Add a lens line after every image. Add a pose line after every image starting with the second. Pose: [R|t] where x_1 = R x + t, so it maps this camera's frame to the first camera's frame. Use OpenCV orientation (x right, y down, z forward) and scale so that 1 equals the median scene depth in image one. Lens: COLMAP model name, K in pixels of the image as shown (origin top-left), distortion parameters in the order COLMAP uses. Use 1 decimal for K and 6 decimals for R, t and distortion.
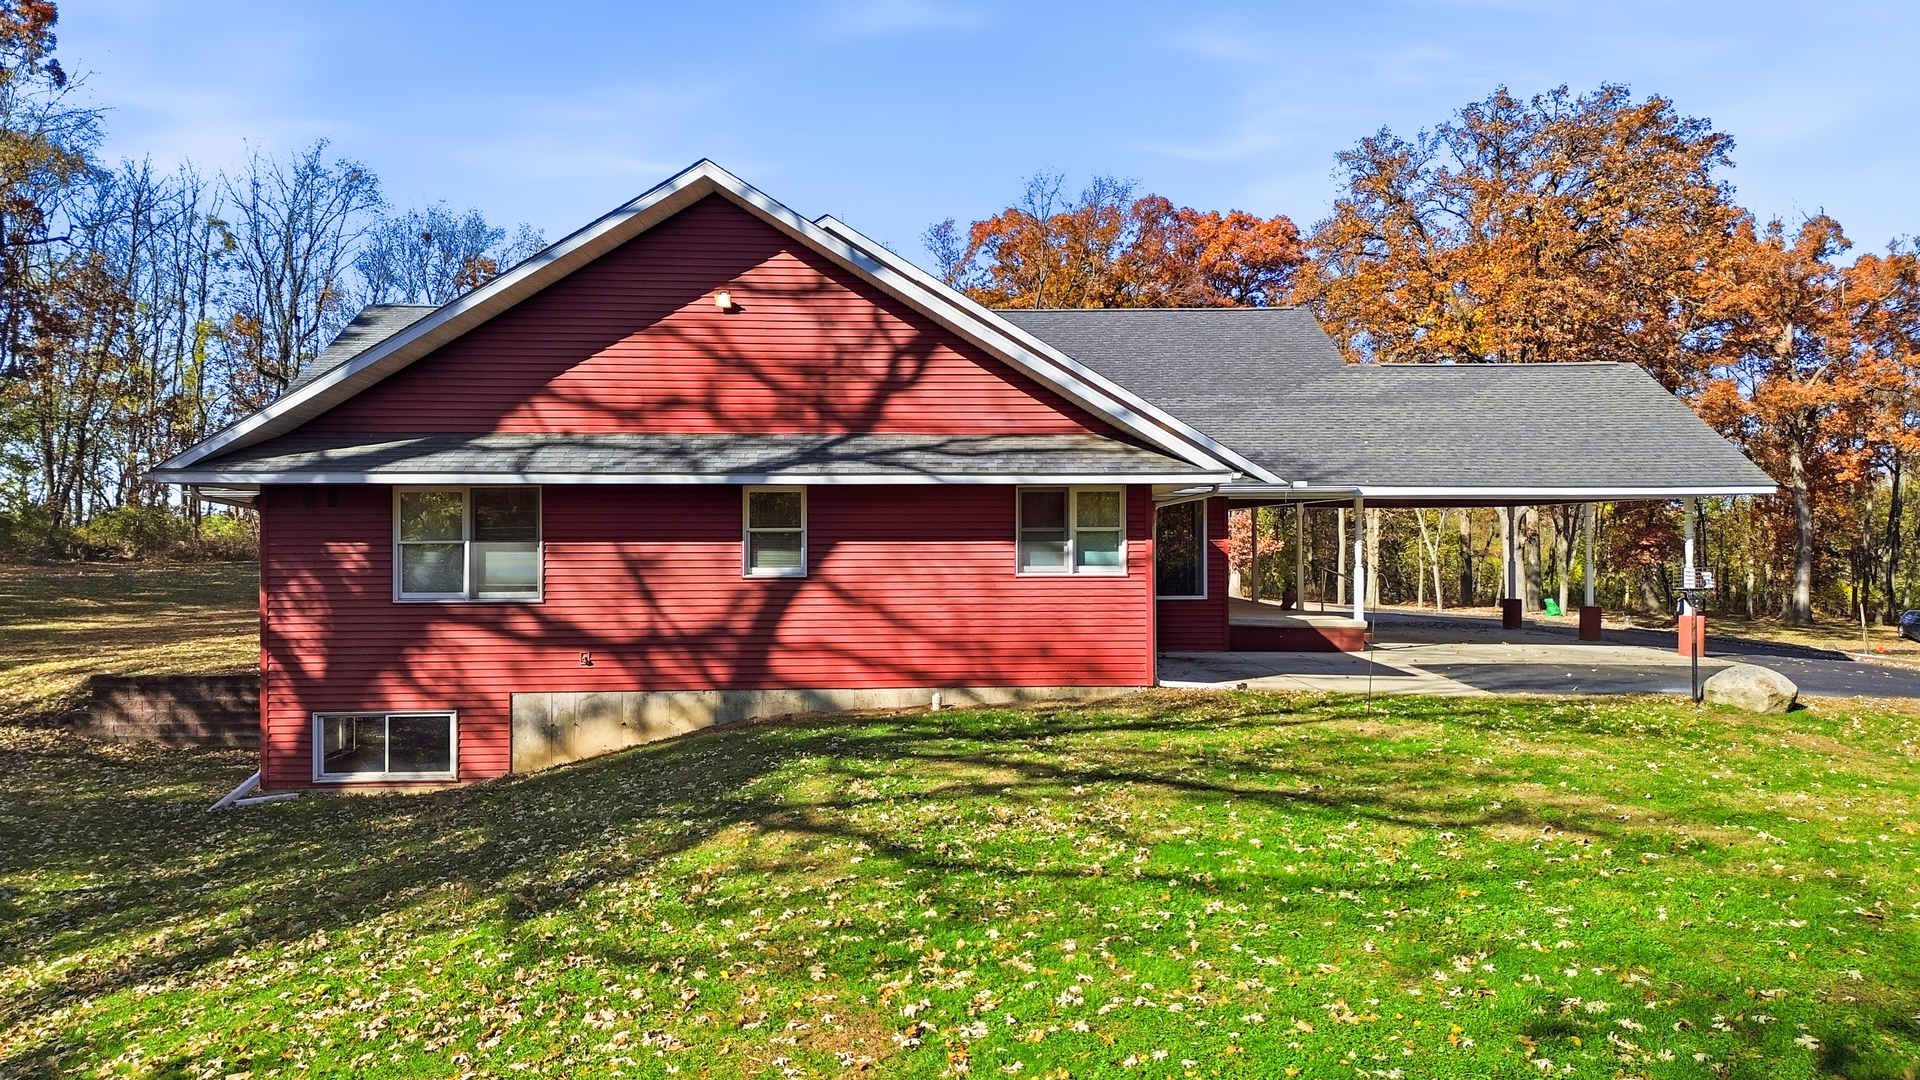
lens RADIAL K [[1370.2, 0, 918.8], [0, 1370.2, 536.7], [0, 0, 1]] dist [0.112488, 0.000739]
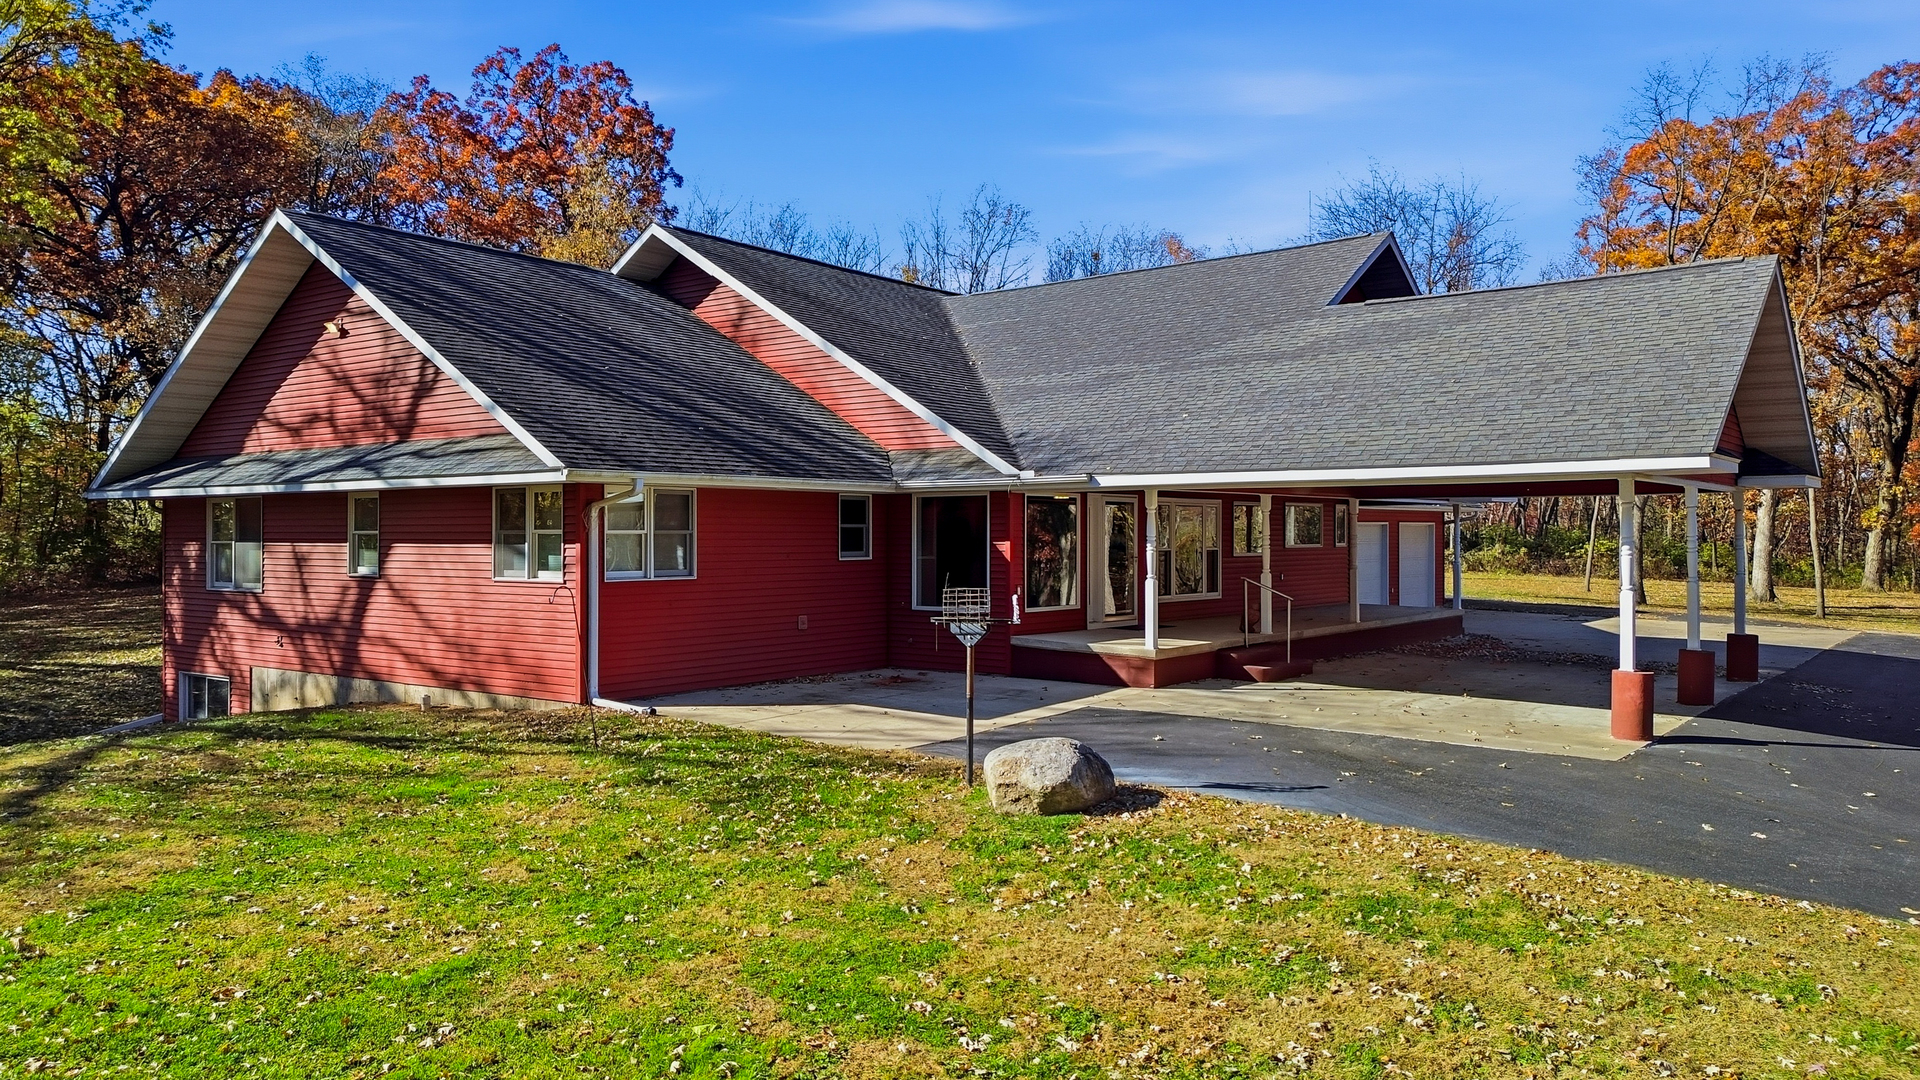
lens RADIAL K [[1329.6, 0, 957.7], [0, 1329.6, 550.6], [0, 0, 1]] dist [0.046767, -0.001664]
pose [[0.775933, 0.011368, -0.630713, 0.931915], [0.000475, 0.999827, 0.018605, -0.009864], [0.630815, -0.014736, 0.775793, 0.470273]]
